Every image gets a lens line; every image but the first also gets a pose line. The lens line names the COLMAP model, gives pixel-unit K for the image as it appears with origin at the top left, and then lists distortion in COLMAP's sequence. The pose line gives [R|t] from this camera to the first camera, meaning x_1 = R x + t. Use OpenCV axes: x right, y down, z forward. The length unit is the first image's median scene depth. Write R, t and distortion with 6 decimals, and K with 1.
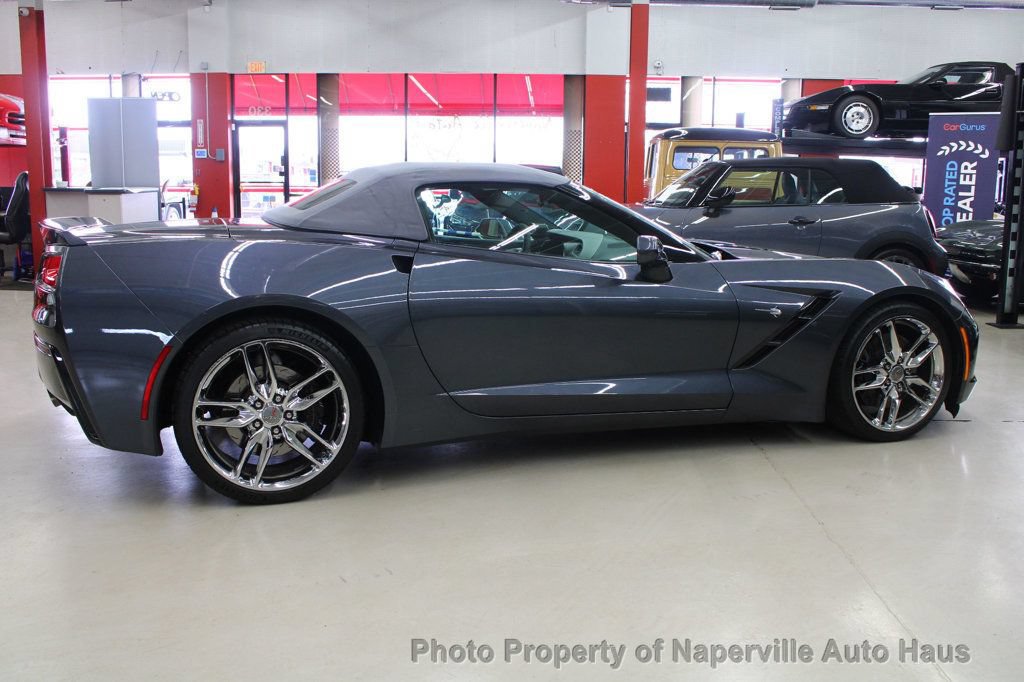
lens RADIAL K [[998.8, 0, 511.0], [0, 998.8, 347.9], [0, 0, 1]] dist [-0.124445, 0.131047]
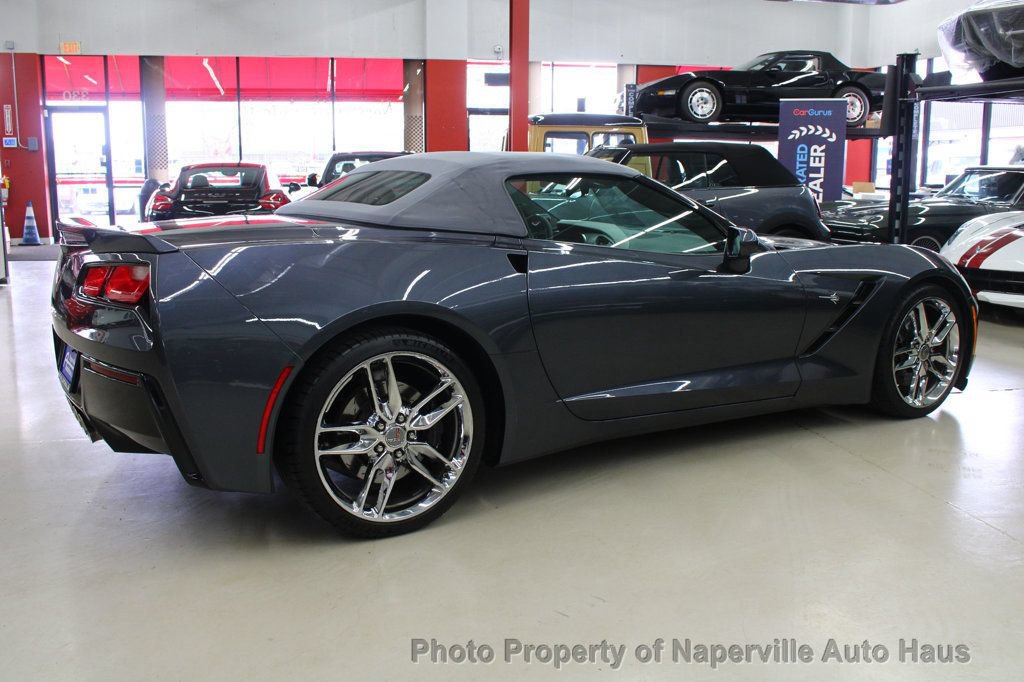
lens RADIAL K [[996.6, 0, 509.7], [0, 996.6, 348.4], [0, 0, 1]] dist [-0.122676, 0.124979]
pose [[0.973261, -0.049921, 0.224211, -0.106048], [0.046372, 0.998702, 0.021070, -0.008120], [-0.224971, -0.010109, 0.974313, 0.033485]]
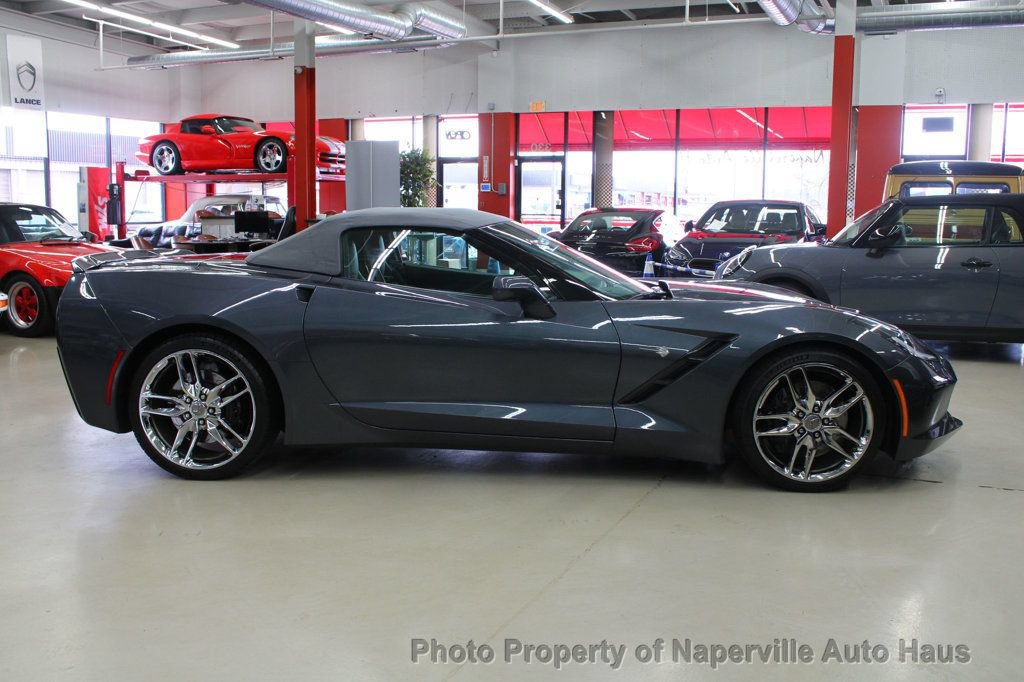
lens RADIAL K [[1020.3, 0, 512.0], [0, 1020.3, 341.0], [0, 0, 1]] dist [-0.079064, 0.014527]
pose [[0.924523, 0.049333, -0.377919, 0.193727], [-0.064008, 0.997601, -0.026361, -0.003480], [0.375712, 0.048561, 0.925463, -0.016377]]
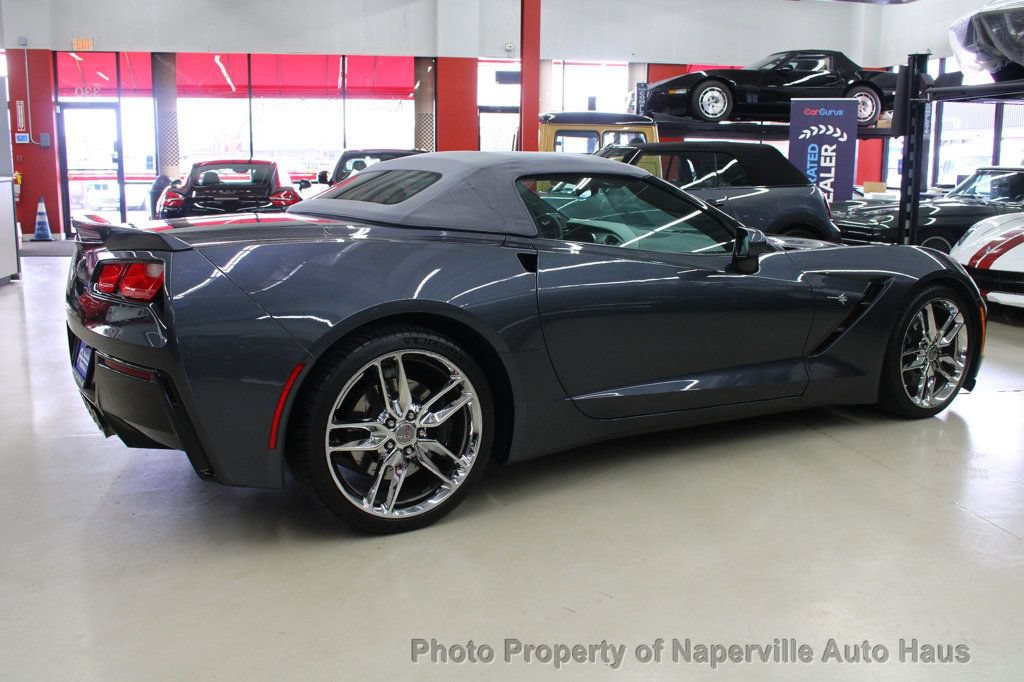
lens RADIAL K [[998.8, 0, 511.0], [0, 998.8, 347.9], [0, 0, 1]] dist [-0.124445, 0.131047]
pose [[0.975322, -0.044648, 0.216227, -0.106760], [0.040785, 0.998919, 0.022300, -0.008364], [-0.216989, -0.012931, 0.976088, 0.030278]]
